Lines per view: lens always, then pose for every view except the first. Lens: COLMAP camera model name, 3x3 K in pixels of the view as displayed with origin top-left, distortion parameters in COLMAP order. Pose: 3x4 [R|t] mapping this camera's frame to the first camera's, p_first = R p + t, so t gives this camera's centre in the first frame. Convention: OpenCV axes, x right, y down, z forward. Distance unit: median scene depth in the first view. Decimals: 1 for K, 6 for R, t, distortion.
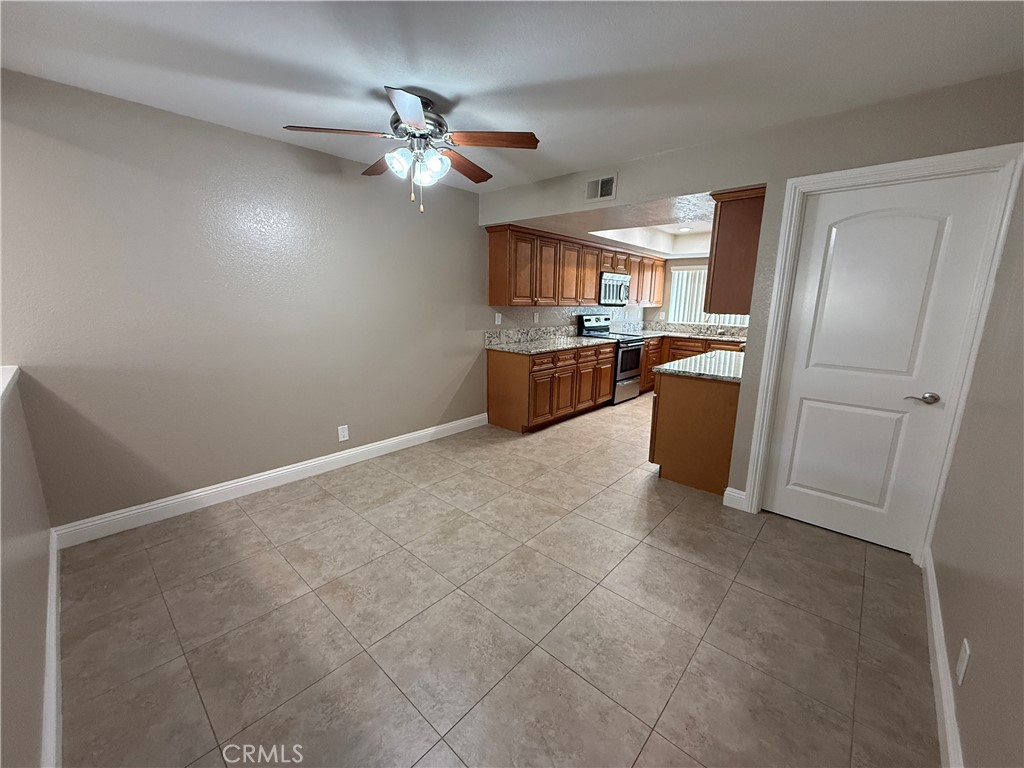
lens RADIAL K [[406.8, 0, 510.8], [0, 406.8, 383.2], [0, 0, 1]] dist [-0.000848, -0.000073]
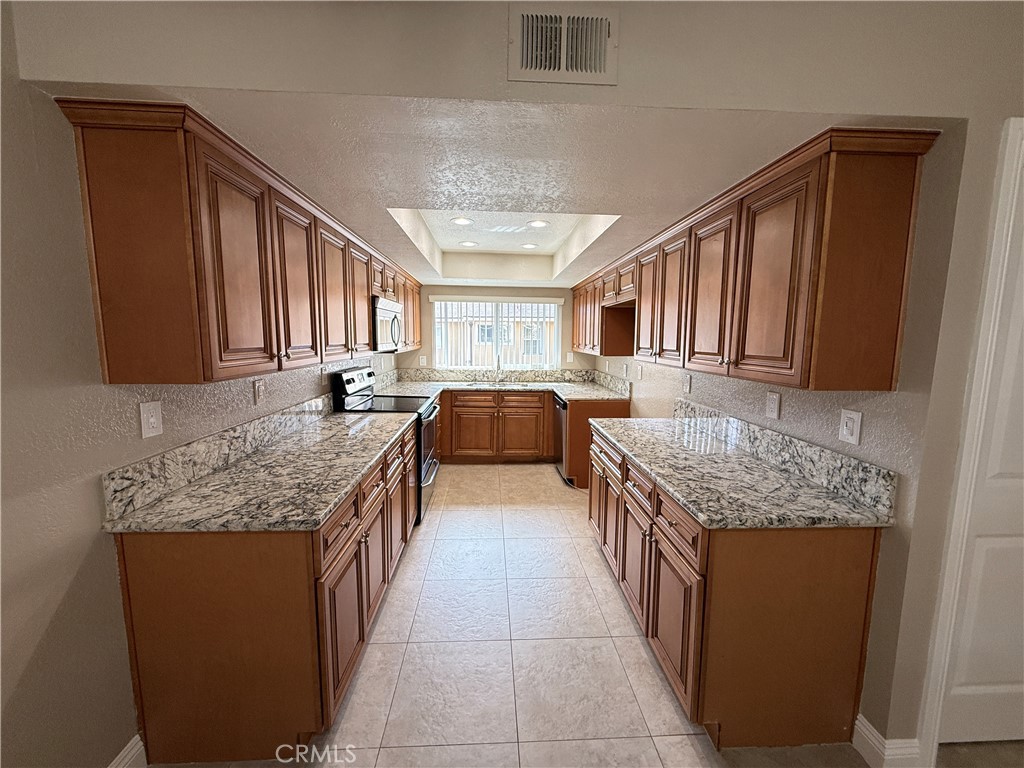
lens RADIAL K [[406.8, 0, 510.8], [0, 406.8, 383.2], [0, 0, 1]] dist [-0.000848, -0.000073]
pose [[0.700892, -0.090957, 0.707444, -0.044650], [0.143560, 0.989528, -0.015007, -0.113770], [-0.698670, 0.112079, 0.706610, 0.469244]]
